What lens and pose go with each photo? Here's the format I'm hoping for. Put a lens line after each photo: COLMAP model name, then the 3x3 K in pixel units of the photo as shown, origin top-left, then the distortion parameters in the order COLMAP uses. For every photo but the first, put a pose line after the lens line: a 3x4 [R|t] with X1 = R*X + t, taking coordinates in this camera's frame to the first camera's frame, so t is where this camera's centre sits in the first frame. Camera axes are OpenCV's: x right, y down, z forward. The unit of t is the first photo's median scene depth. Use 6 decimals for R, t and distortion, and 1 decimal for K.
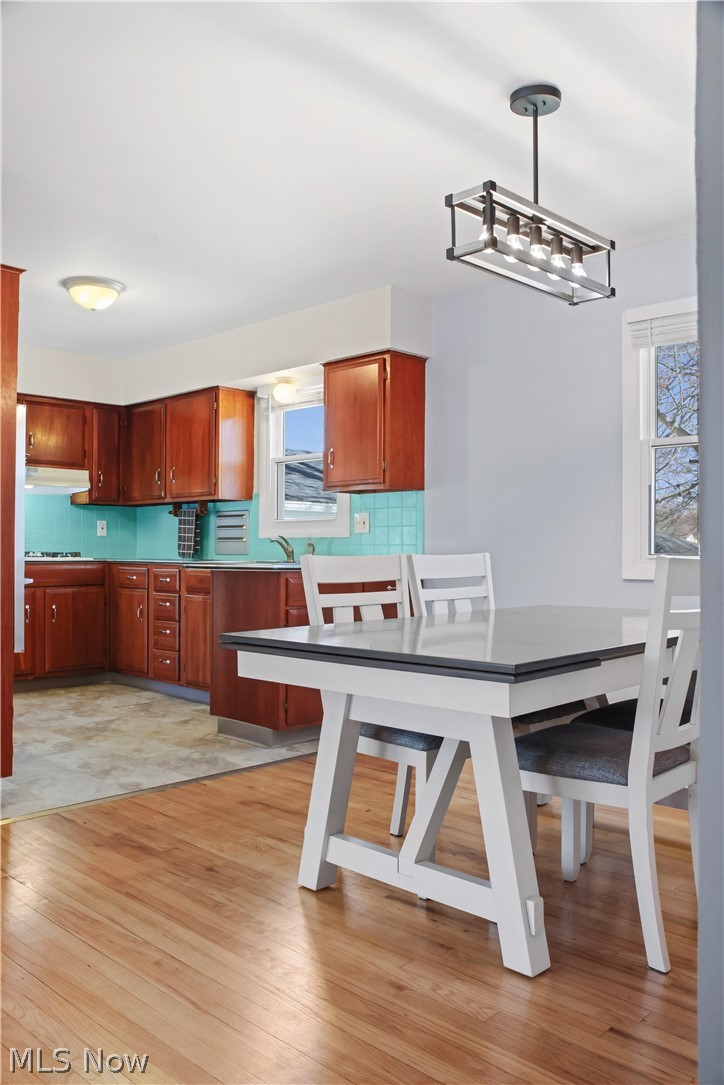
lens RADIAL K [[904.5, 0, 357.9], [0, 904.5, 548.4], [0, 0, 1]] dist [-0.069867, 0.004030]
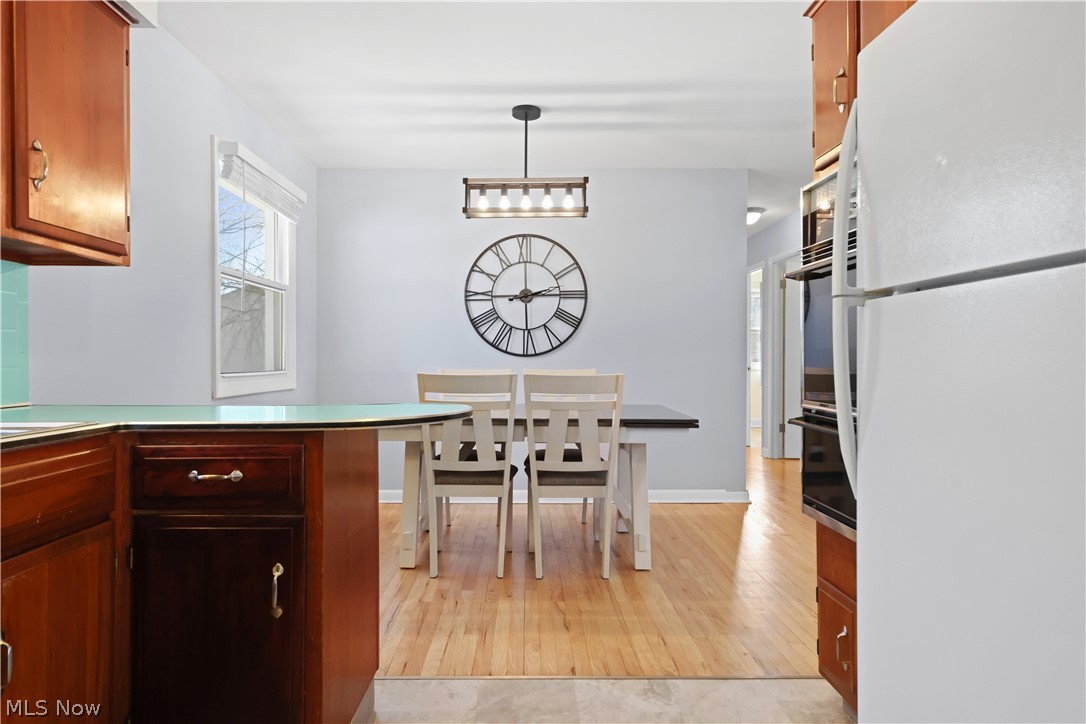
lens RADIAL K [[681.3, 0, 545.7], [0, 681.3, 358.5], [0, 0, 1]] dist [0.007910, 0.001776]
pose [[-0.717625, -0.002359, 0.696425, -0.381708], [-0.001139, 0.999997, 0.002214, -0.009421], [-0.696428, 0.000796, -0.717626, 0.963673]]
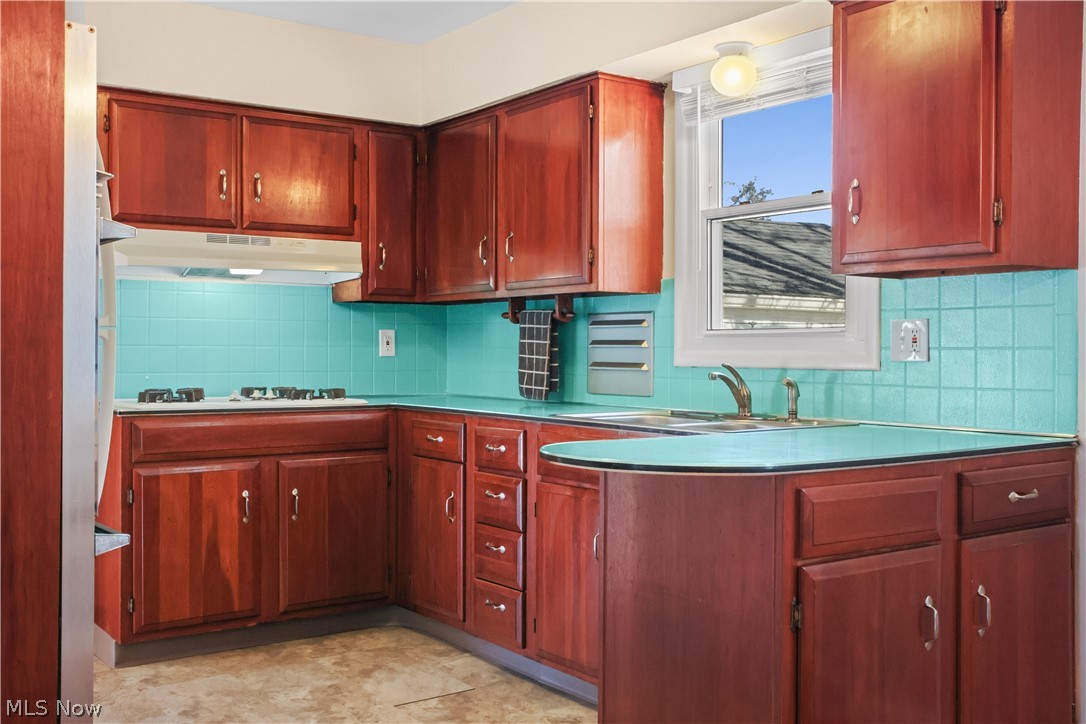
lens RADIAL K [[1120.1, 0, 539.2], [0, 1120.1, 346.4], [0, 0, 1]] dist [0.010051, 0.000000]
pose [[0.985822, -0.002332, -0.167776, -0.083368], [0.002379, 0.999997, 0.000081, -0.024293], [0.167776, -0.000479, 0.985825, 0.376748]]
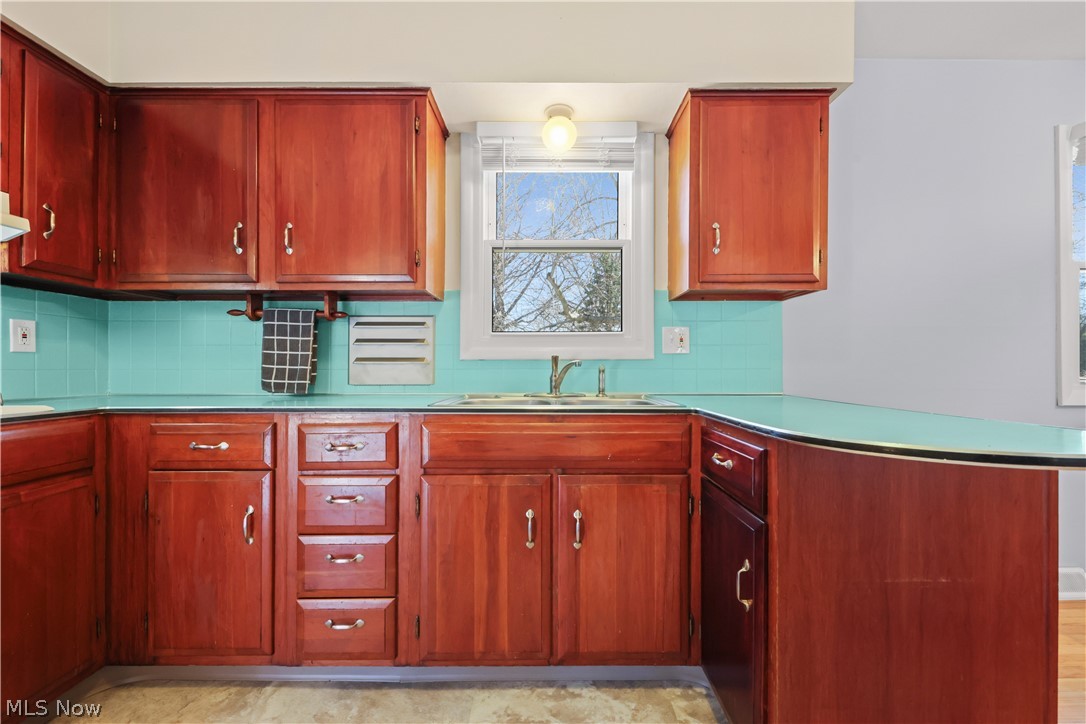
lens RADIAL K [[428.2, 0, 549.4], [0, 428.2, 364.9], [0, 0, 1]] dist [0.003212, -0.000912]
pose [[0.707261, -0.001677, 0.706951, -0.303434], [0.002740, 0.999996, -0.000369, -0.007439], [-0.706948, 0.002198, 0.707262, 0.786809]]
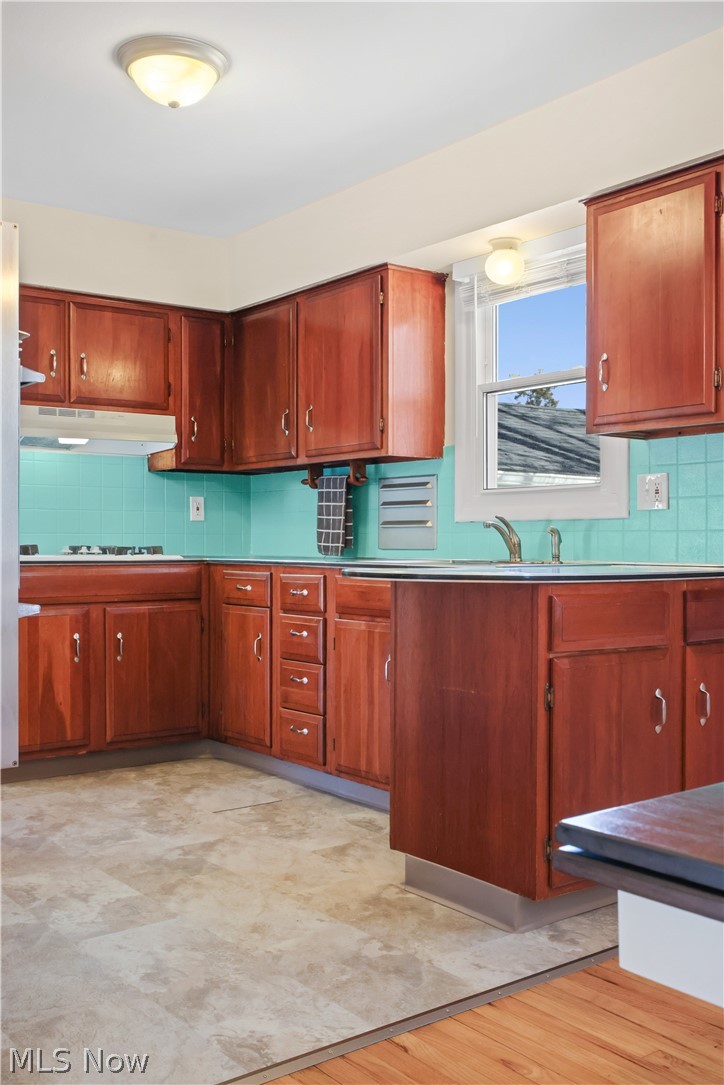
lens RADIAL K [[1119.1, 0, 351.8], [0, 1119.1, 543.1], [0, 0, 1]] dist [0.010051, 0.000000]
pose [[0.989376, -0.004137, -0.145319, -0.074671], [0.004479, 0.999988, 0.002028, 0.001114], [0.145309, -0.002658, 0.989383, 0.282709]]
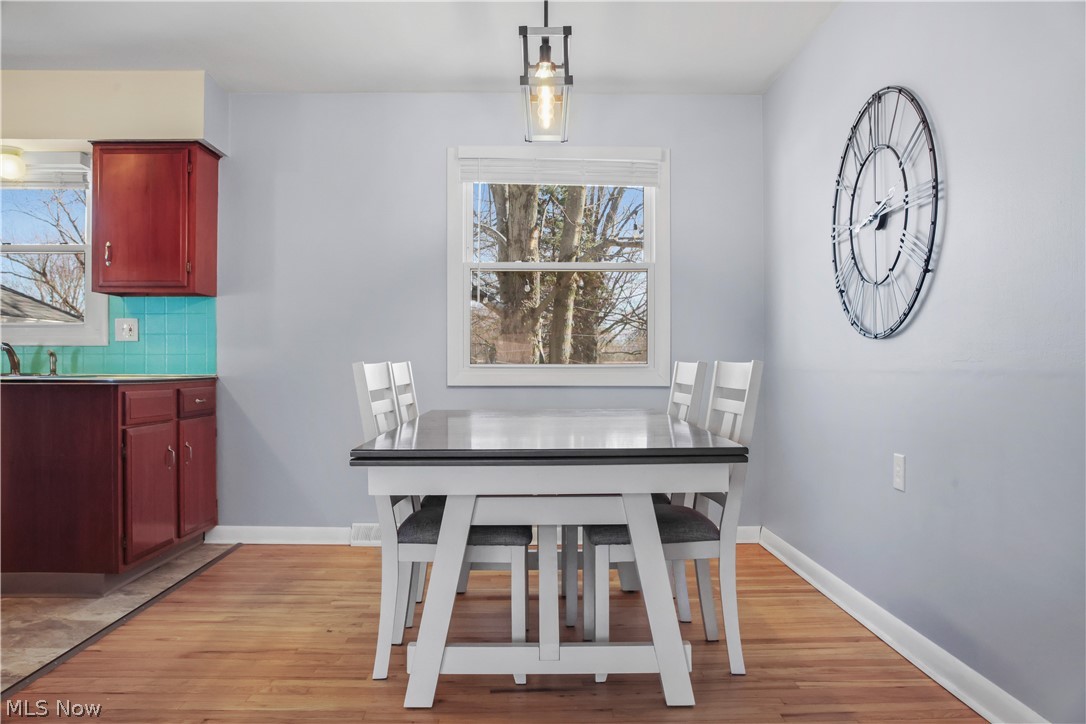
lens RADIAL K [[857.5, 0, 533.5], [0, 857.5, 361.9], [0, 0, 1]] dist [-0.004716, 0.020628]
pose [[0.715405, -0.002494, 0.698706, -0.283111], [0.002749, 0.999996, 0.000755, 0.003726], [-0.698705, 0.001381, 0.715409, 0.118953]]
